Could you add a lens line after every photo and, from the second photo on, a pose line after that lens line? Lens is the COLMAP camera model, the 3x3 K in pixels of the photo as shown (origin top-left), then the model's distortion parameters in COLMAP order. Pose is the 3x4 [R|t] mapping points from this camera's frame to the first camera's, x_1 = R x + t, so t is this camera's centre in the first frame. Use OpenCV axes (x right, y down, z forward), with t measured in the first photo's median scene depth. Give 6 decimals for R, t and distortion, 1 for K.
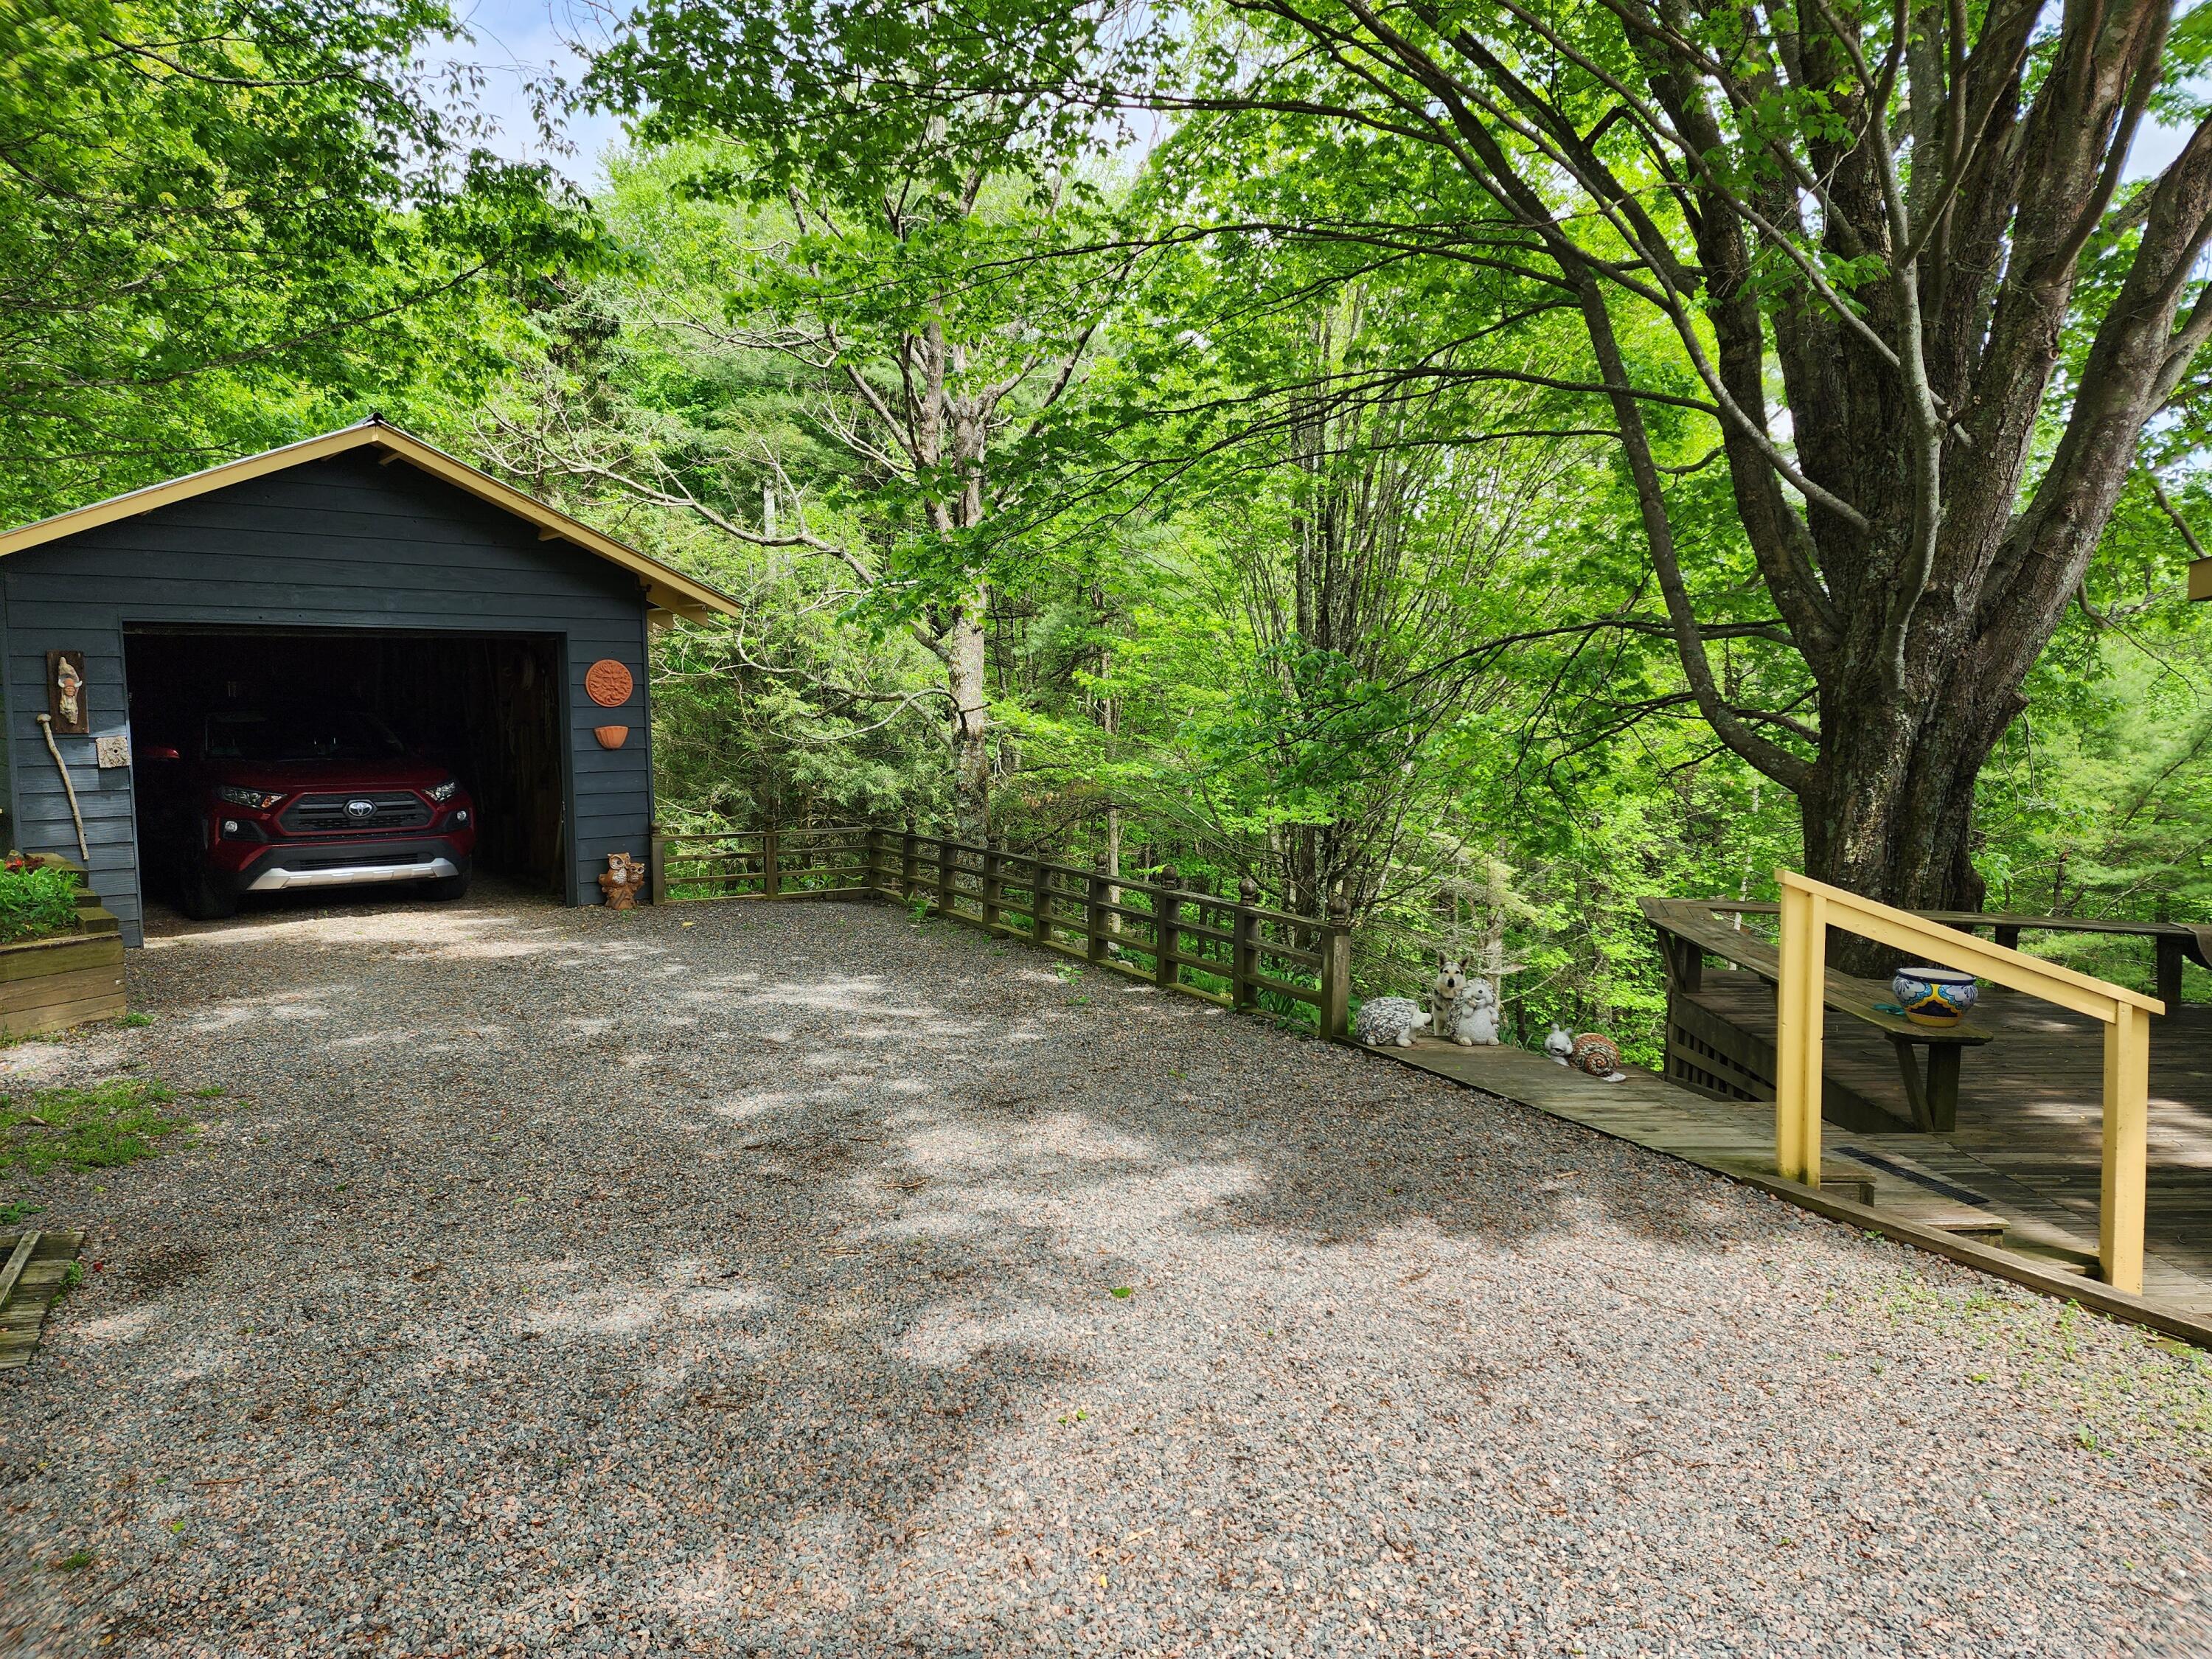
lens RADIAL K [[1481.6, 0, 1096.2], [0, 1481.6, 819.7], [0, 0, 1]] dist [0.083676, -0.069303]
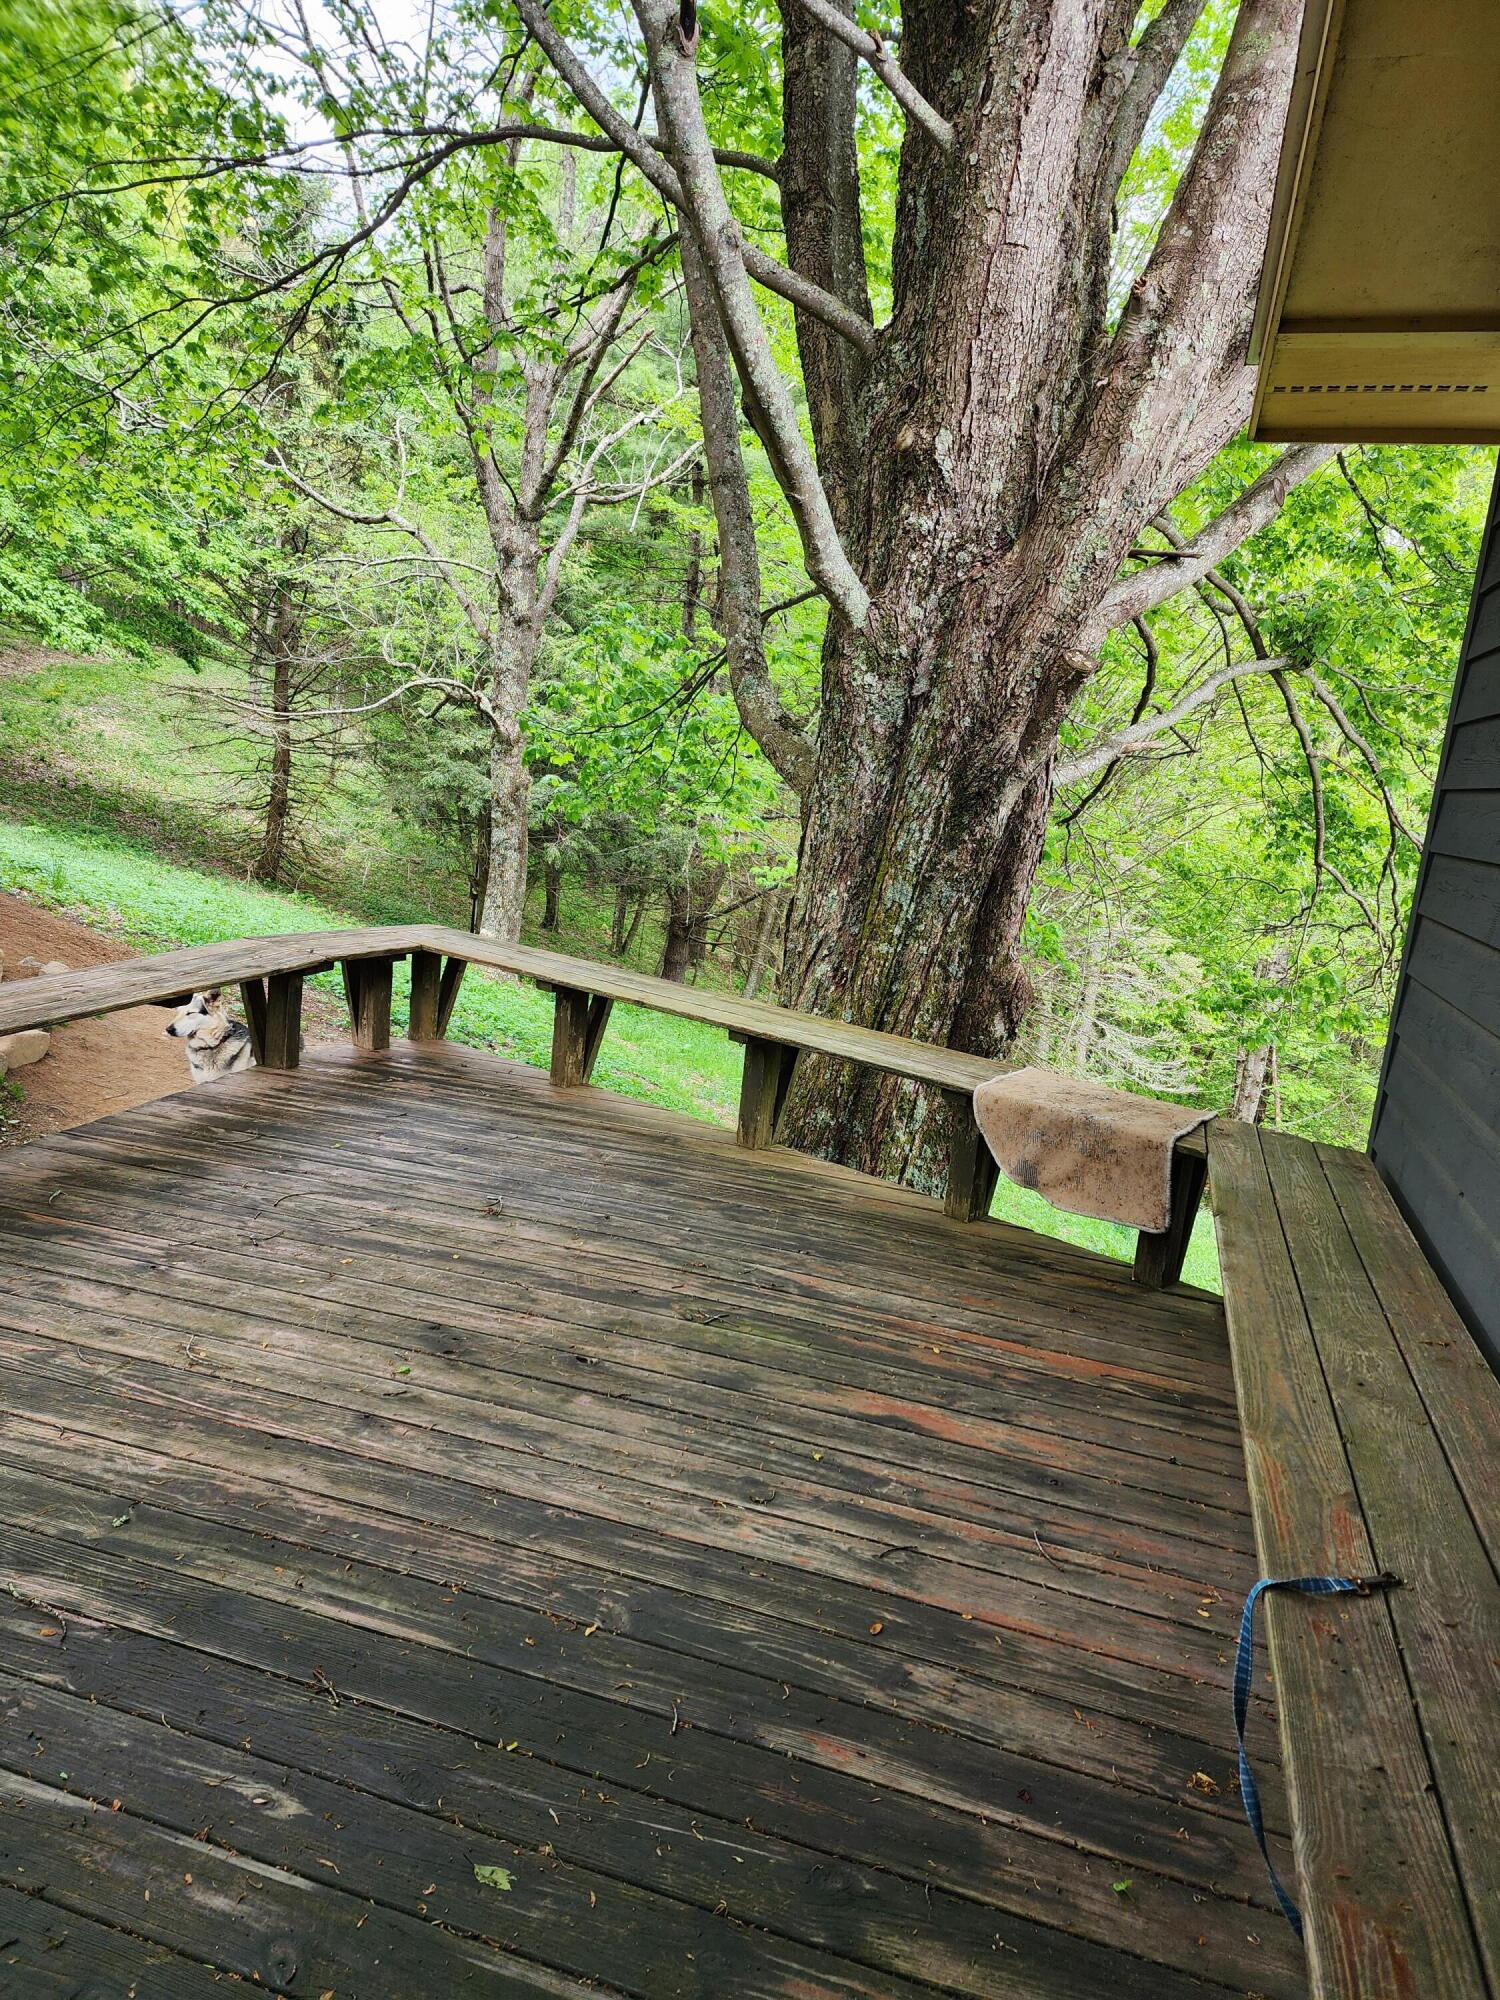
lens RADIAL K [[1339.6, 0, 759.0], [0, 1339.6, 998.1], [0, 0, 1]] dist [0.083676, -0.069303]
pose [[0.956583, 0.143933, -0.253441, 0.656999], [-0.124470, 0.988013, 0.091310, 0.011832], [0.263546, -0.055800, 0.963032, 0.488246]]
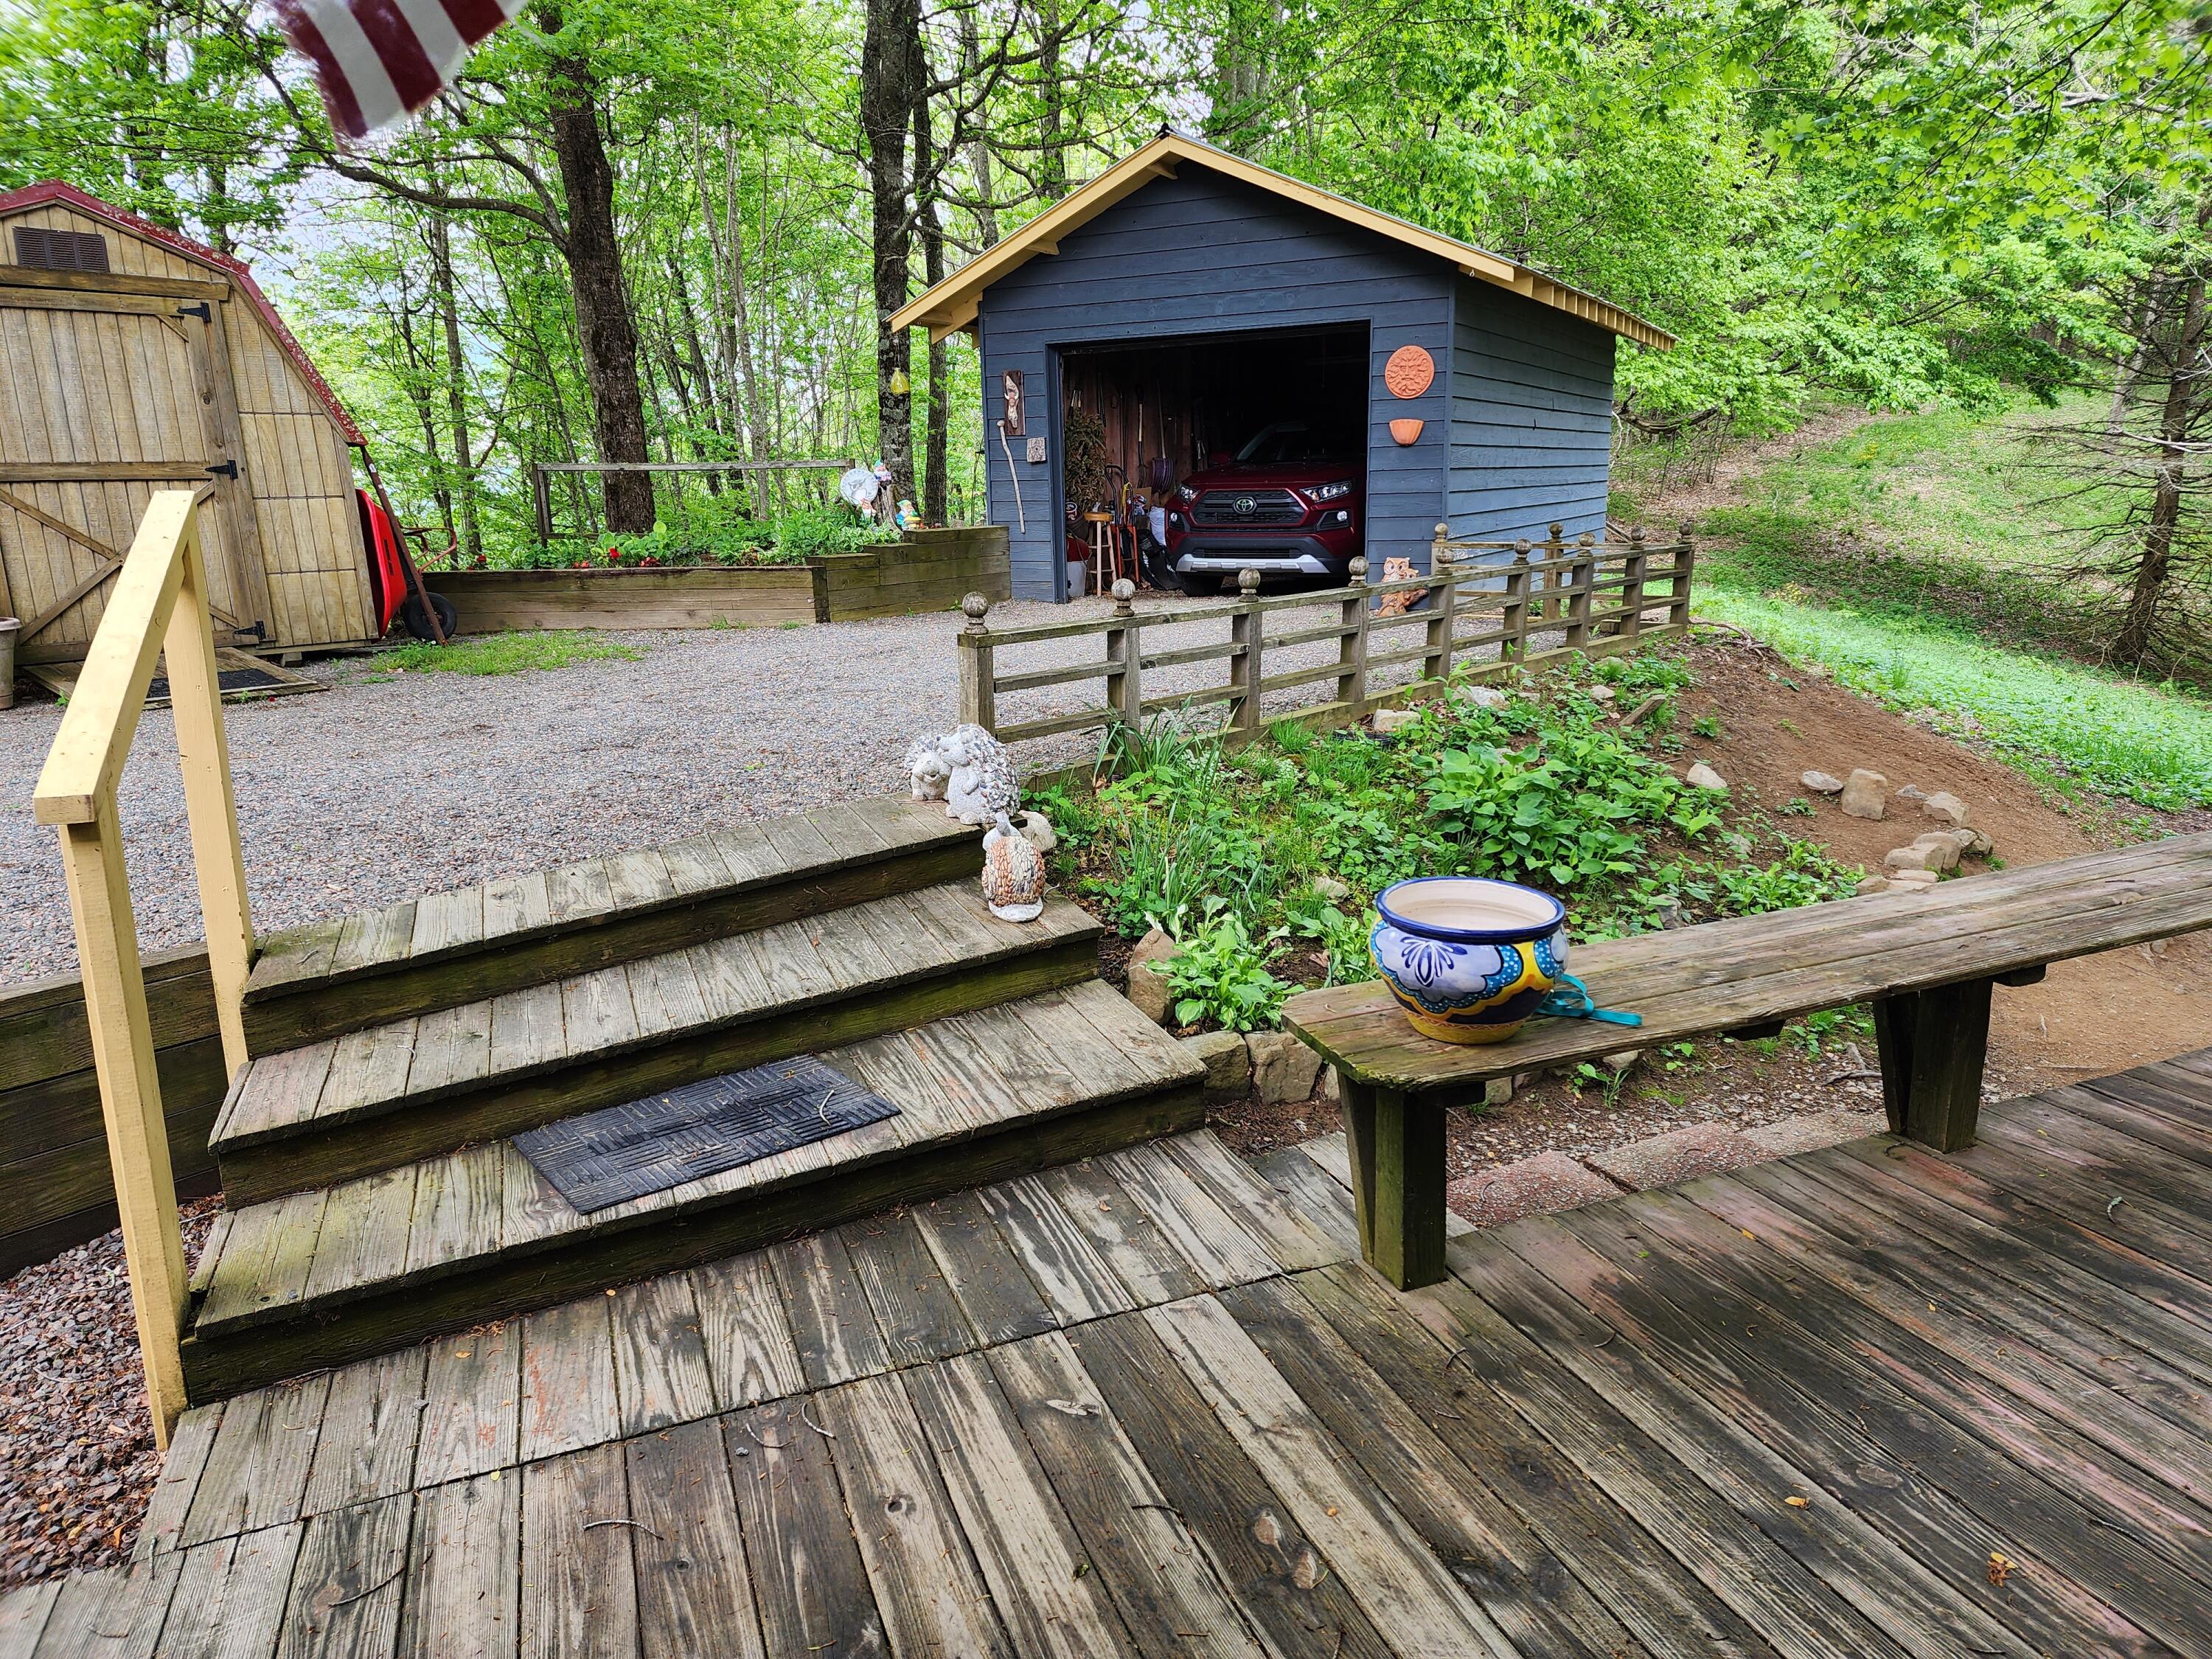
lens RADIAL K [[1481.6, 0, 1116.5], [0, 1481.6, 826.3], [0, 0, 1]] dist [0.083676, -0.069303]
pose [[0.371854, 0.209529, -0.904335, 0.564307], [-0.058268, 0.977541, 0.202531, 0.008537], [0.926461, -0.022618, 0.375712, 0.515941]]
